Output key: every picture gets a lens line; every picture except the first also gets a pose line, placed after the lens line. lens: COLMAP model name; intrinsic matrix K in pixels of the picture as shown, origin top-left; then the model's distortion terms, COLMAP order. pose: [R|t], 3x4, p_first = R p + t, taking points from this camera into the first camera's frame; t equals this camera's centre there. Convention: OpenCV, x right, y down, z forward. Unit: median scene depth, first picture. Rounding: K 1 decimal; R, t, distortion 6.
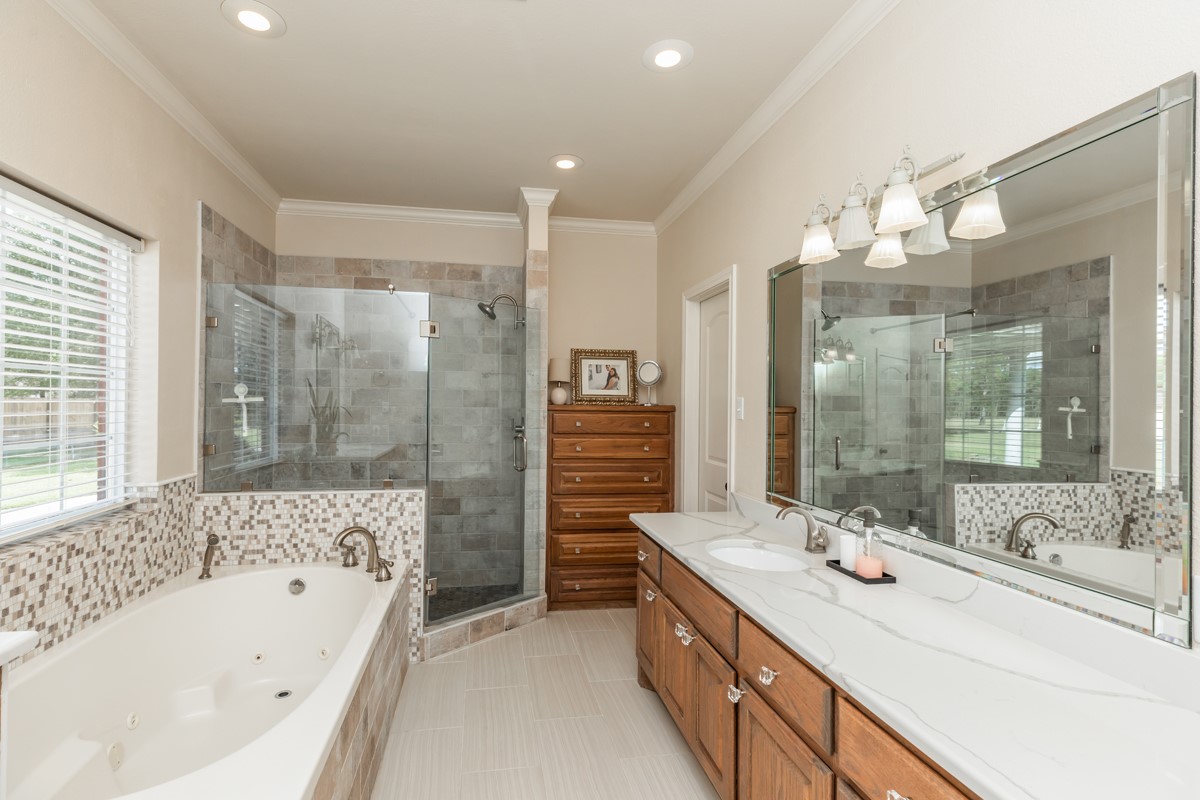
lens RADIAL K [[542.9, 0, 596.1], [0, 542.9, 400.3], [0, 0, 1]] dist [0.000156, 0.000261]
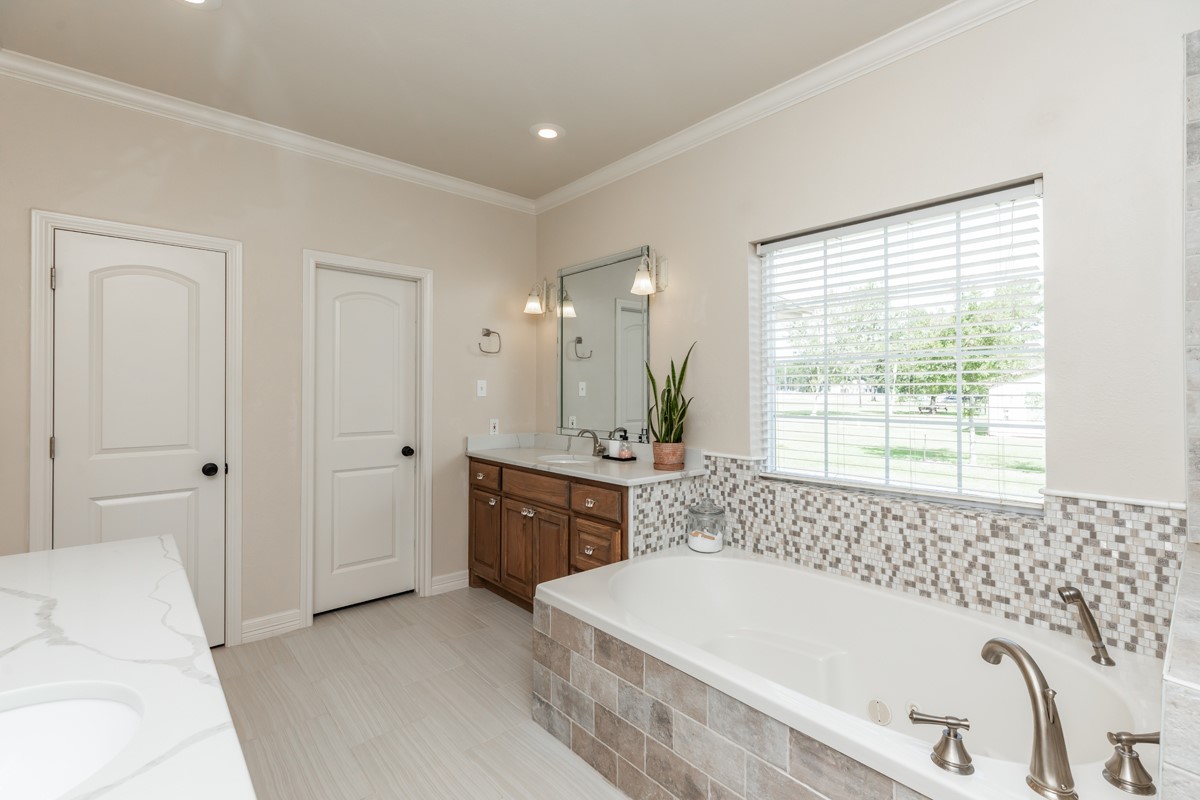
lens RADIAL K [[542.9, 0, 596.1], [0, 542.9, 400.3], [0, 0, 1]] dist [0.000156, 0.000261]
pose [[-0.878309, -0.016166, -0.477820, 0.122413], [-0.018843, 0.999822, 0.000812, 0.043551], [0.477722, 0.009717, -0.878457, 1.557043]]
